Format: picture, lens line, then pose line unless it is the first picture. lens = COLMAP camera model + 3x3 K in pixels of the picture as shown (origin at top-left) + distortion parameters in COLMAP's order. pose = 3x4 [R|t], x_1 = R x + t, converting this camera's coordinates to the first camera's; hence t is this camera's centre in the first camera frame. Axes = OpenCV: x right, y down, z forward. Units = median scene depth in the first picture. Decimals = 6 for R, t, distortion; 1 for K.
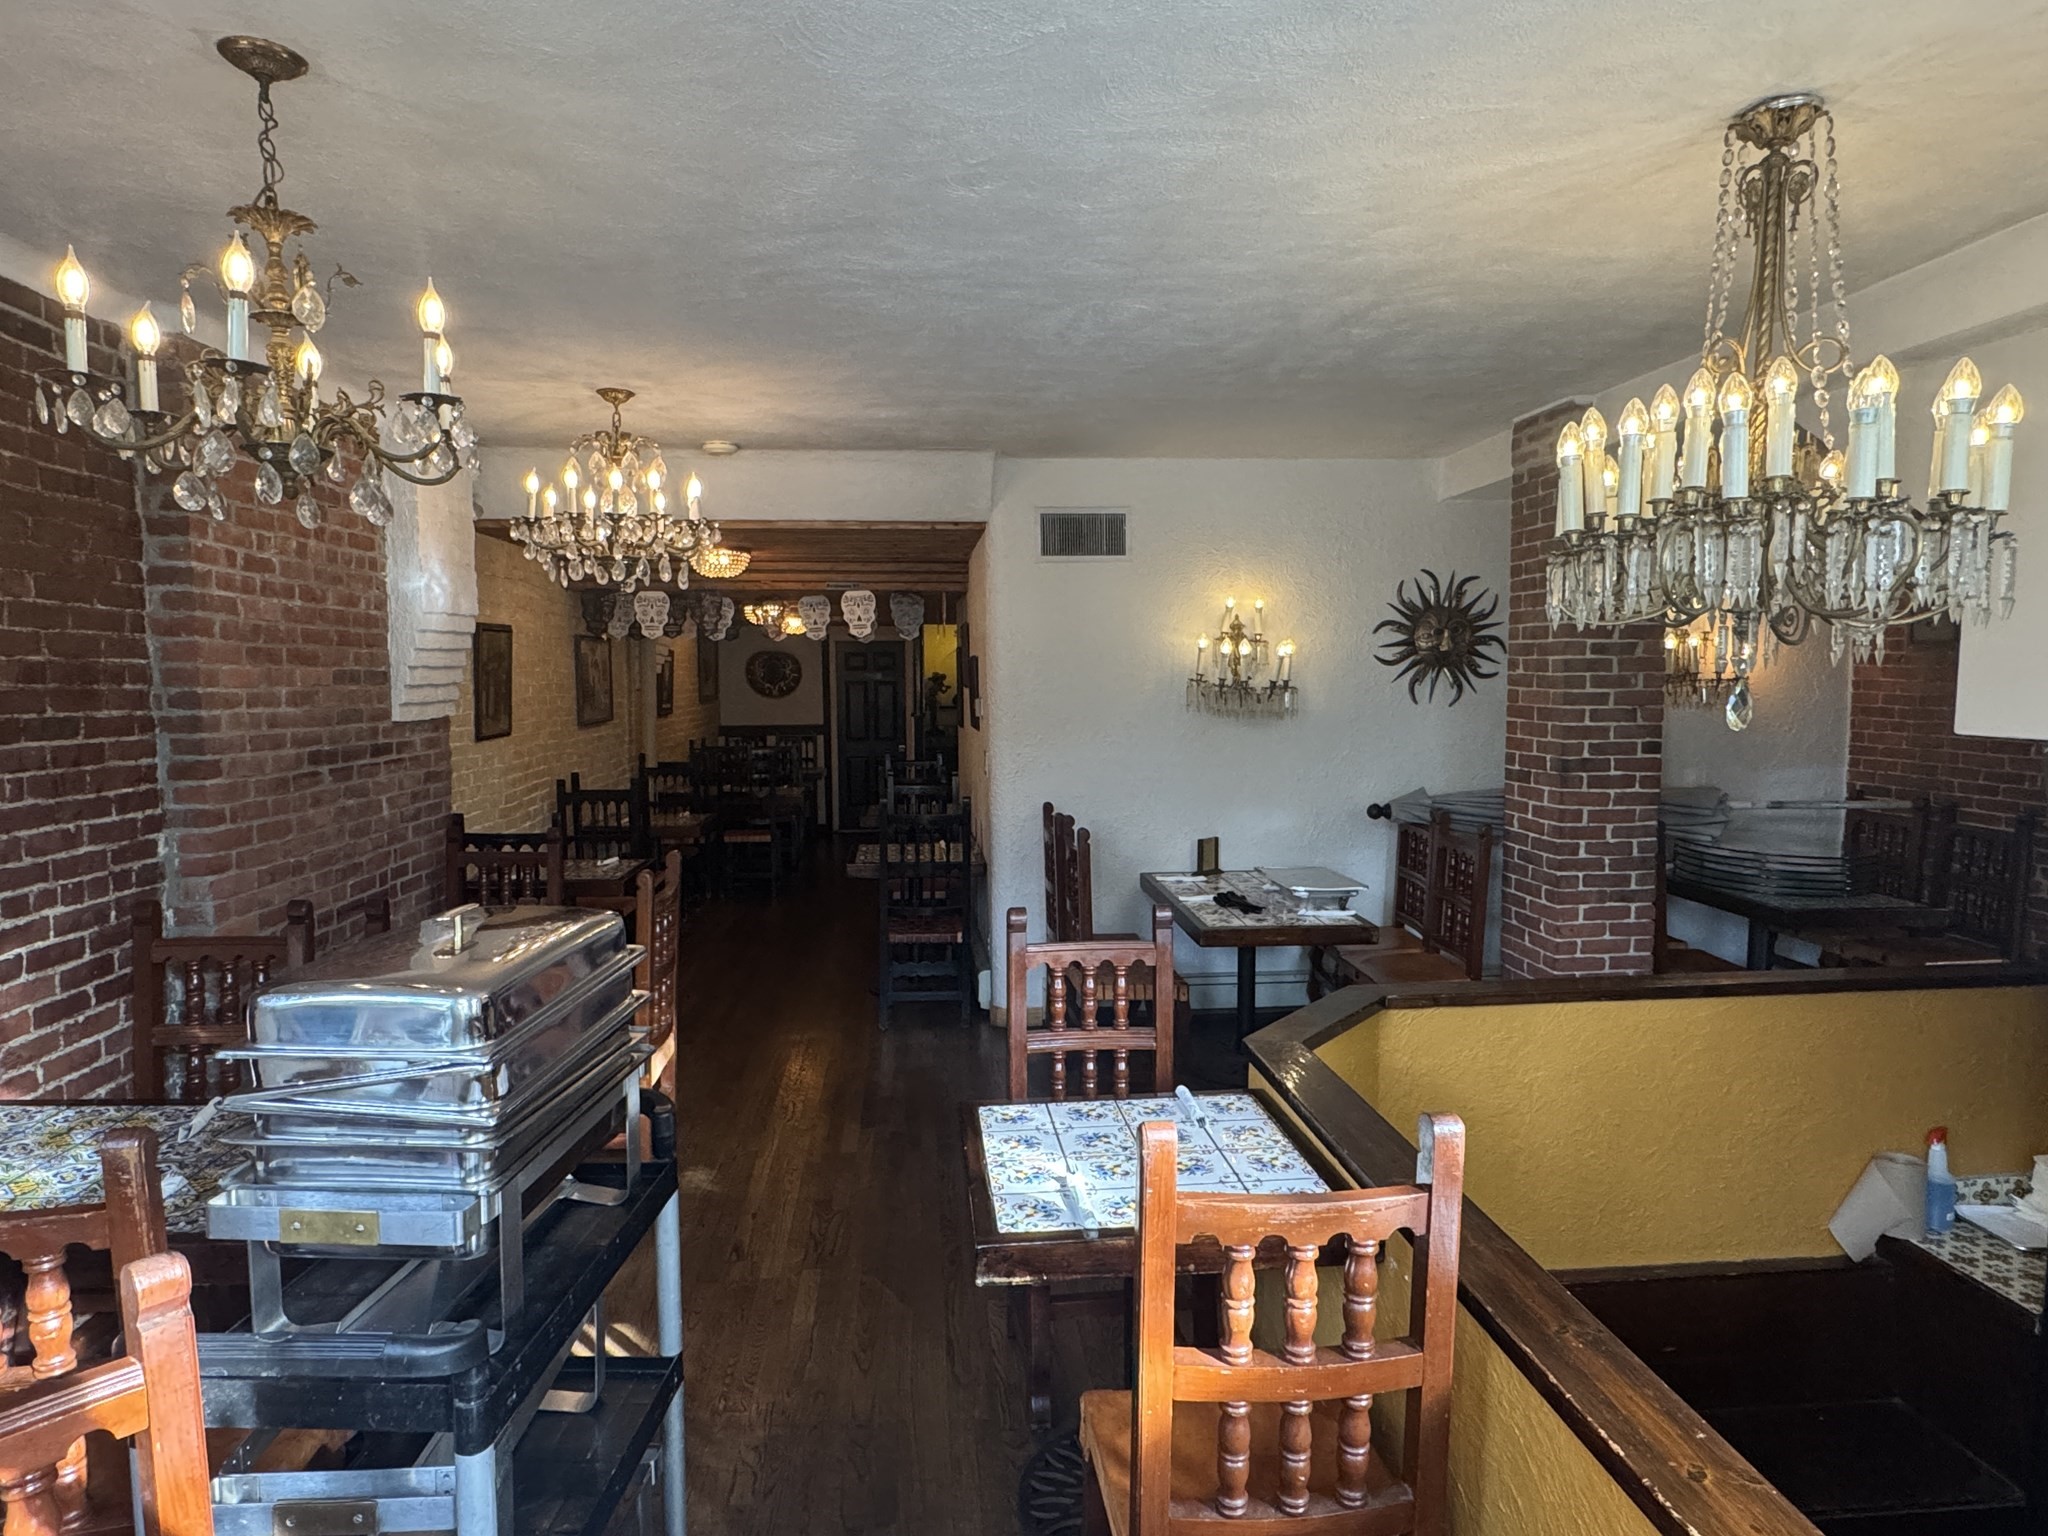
lens RADIAL K [[1168.7, 0, 1016.4], [0, 1168.7, 771.7], [0, 0, 1]] dist [-0.005493, 0.002290]
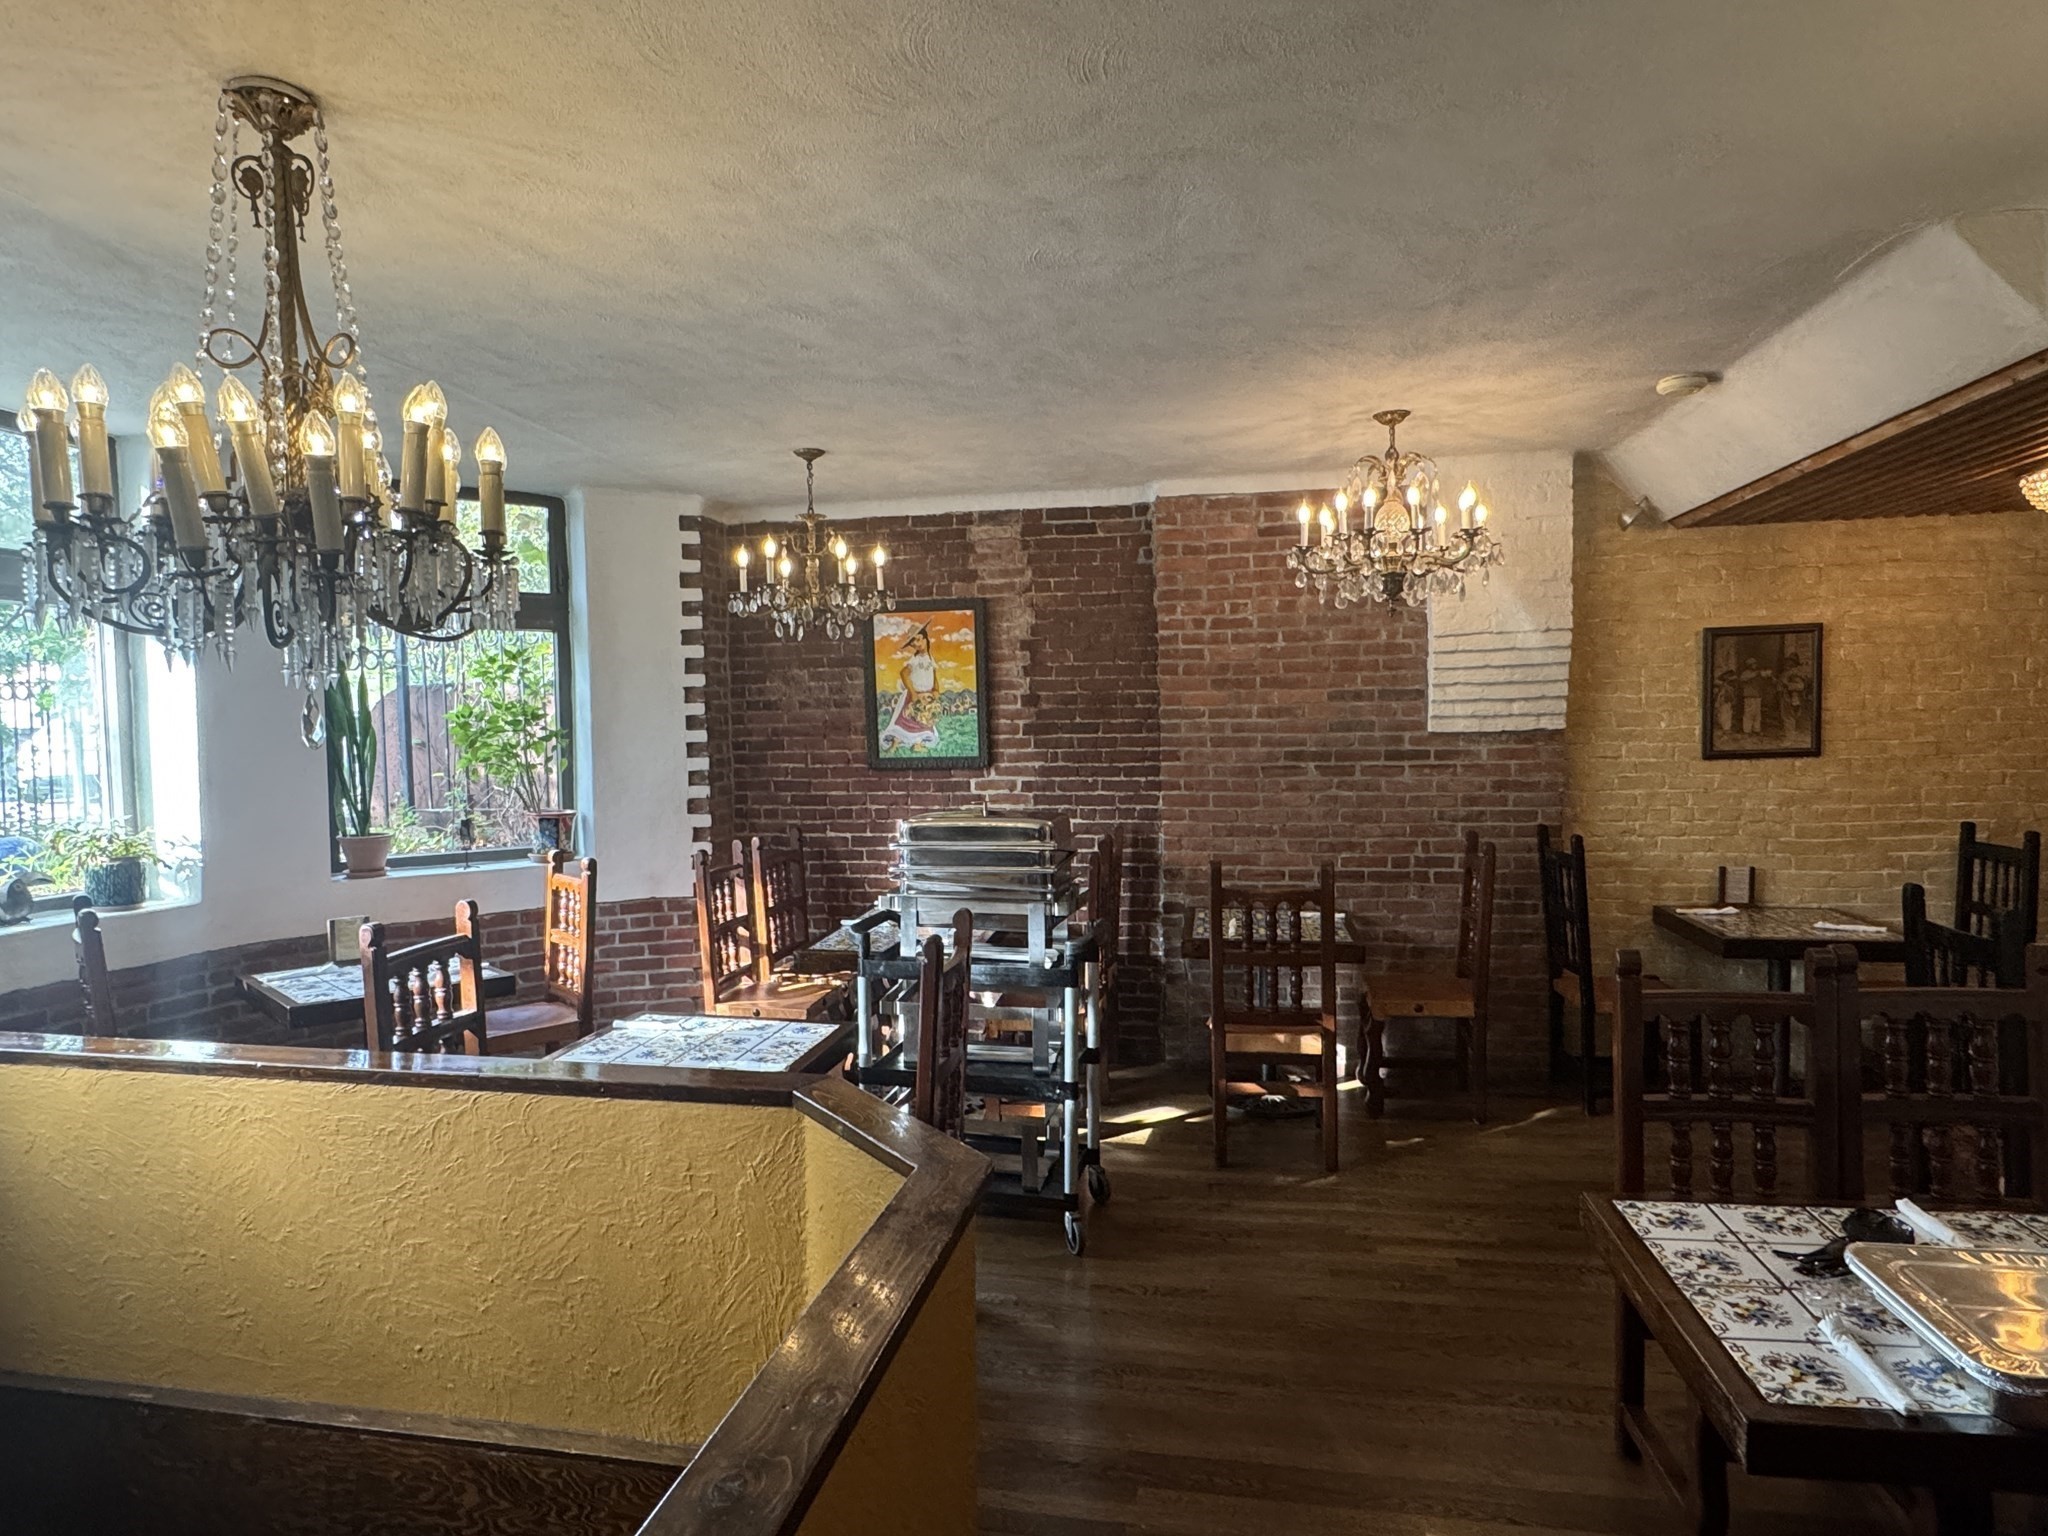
lens RADIAL K [[1168.7, 0, 1016.4], [0, 1168.7, 771.7], [0, 0, 1]] dist [-0.005493, 0.002290]
pose [[-0.286974, 0.051444, -0.956556, 0.902630], [-0.056986, 0.995872, 0.070654, -0.080162], [0.956242, 0.074786, -0.282858, 1.209693]]
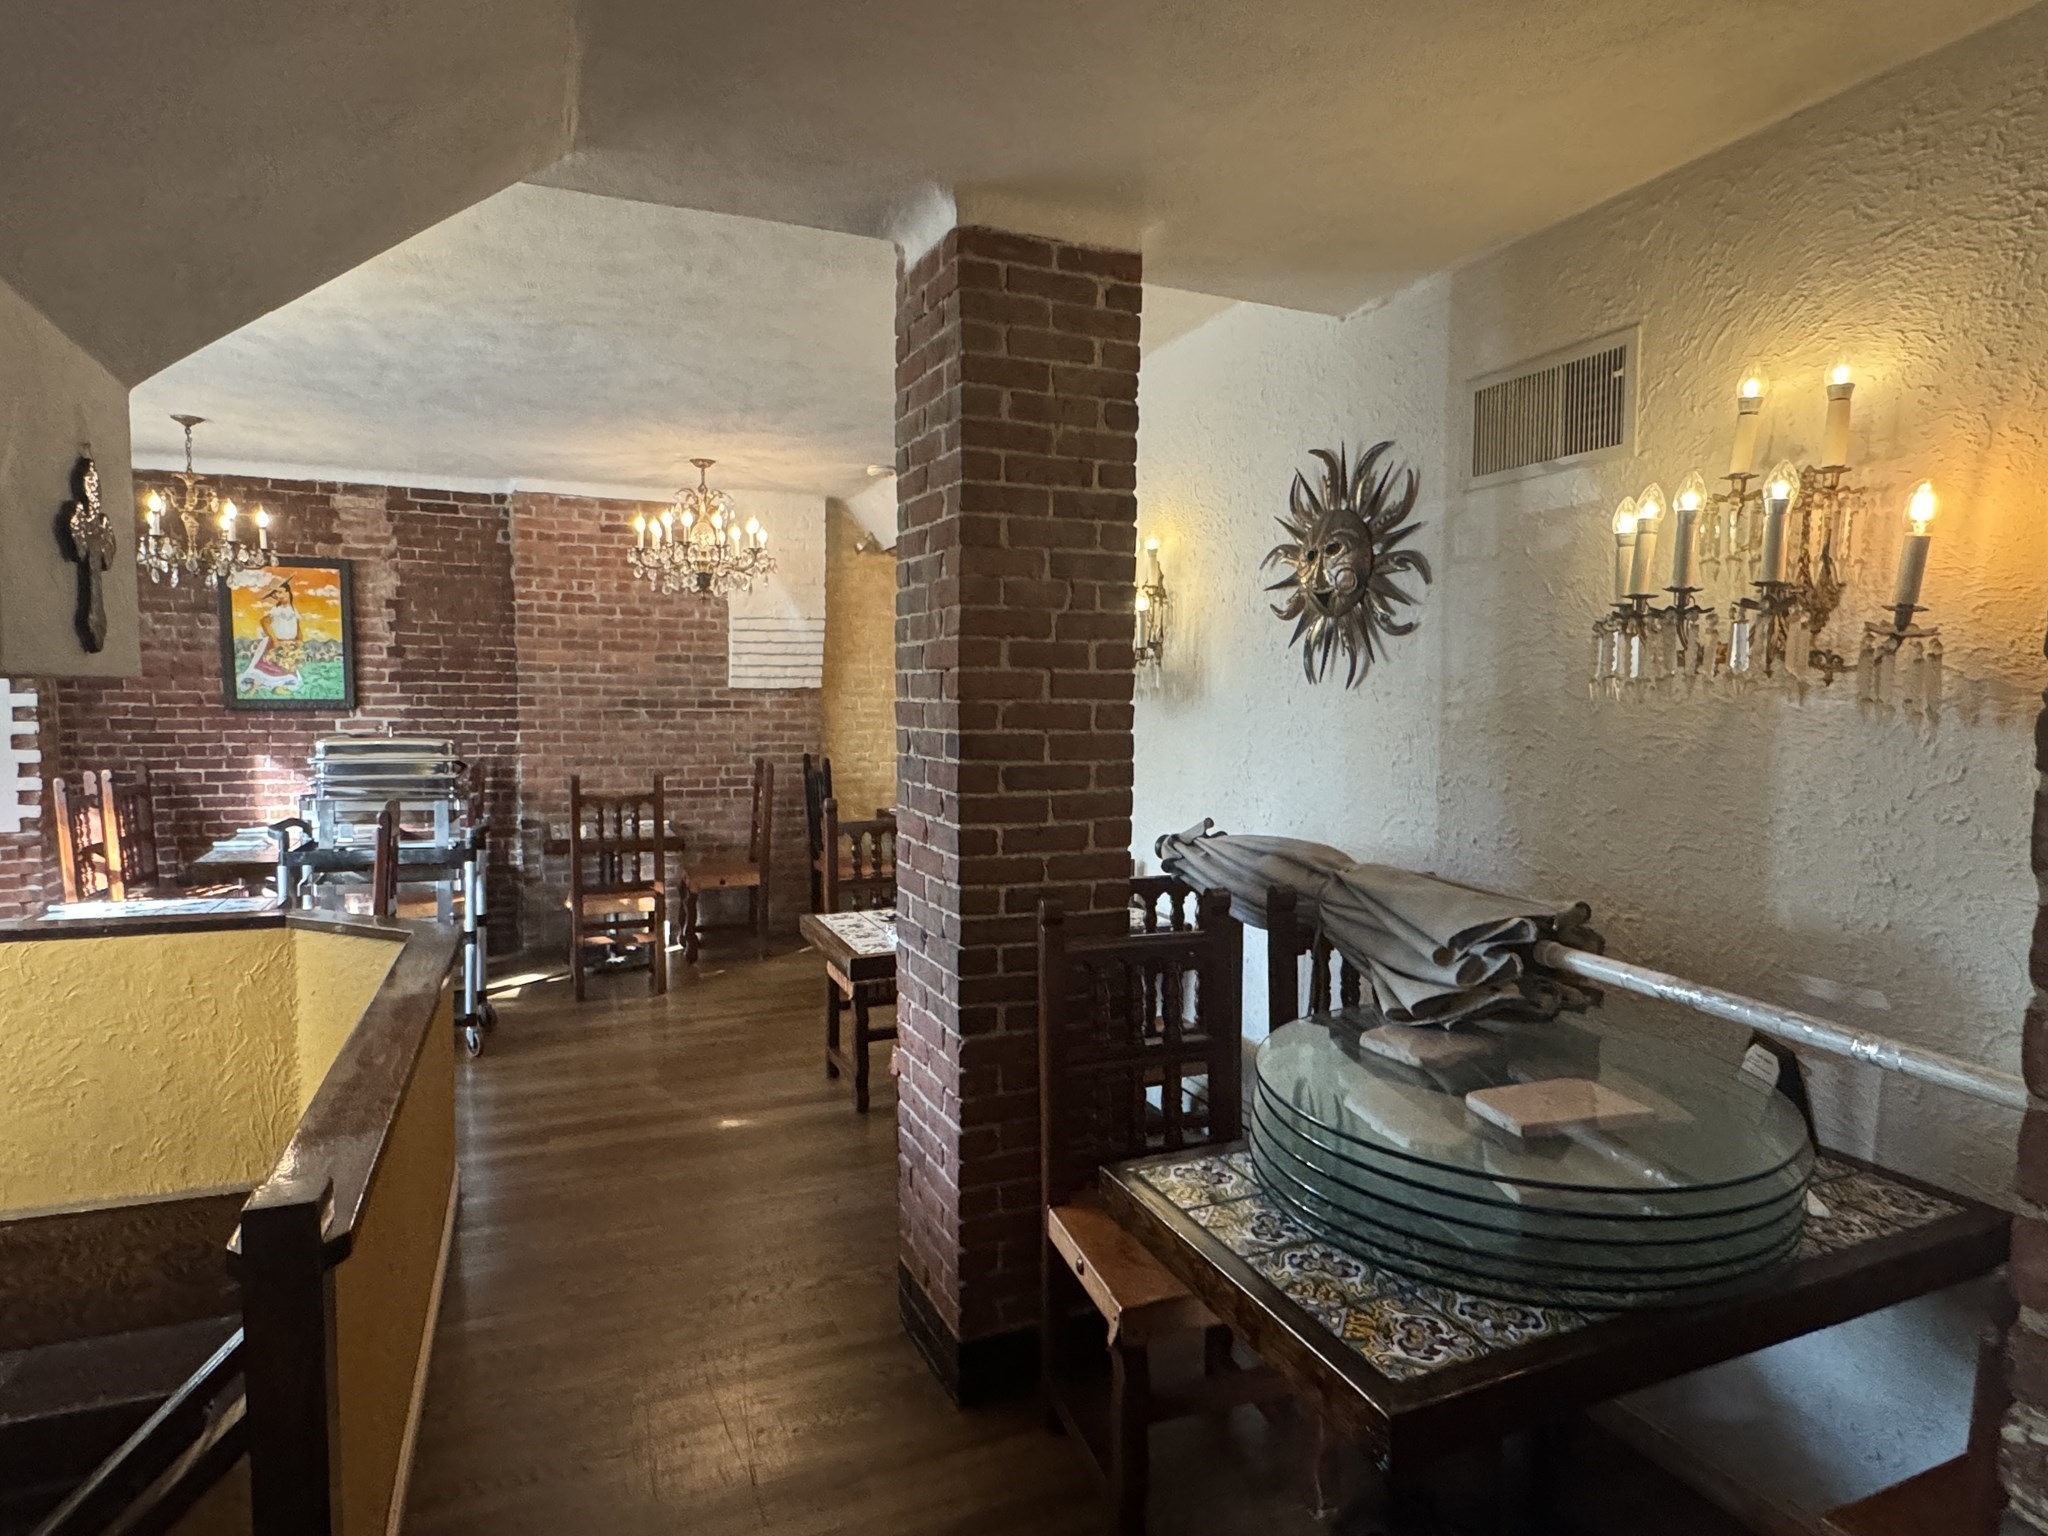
lens RADIAL K [[1168.7, 0, 1016.4], [0, 1168.7, 771.7], [0, 0, 1]] dist [-0.005493, 0.002290]
pose [[0.277024, 0.072916, -0.958092, 1.439186], [-0.089045, 0.994774, 0.049961, -0.055531], [0.956728, 0.071473, 0.282069, 1.201540]]
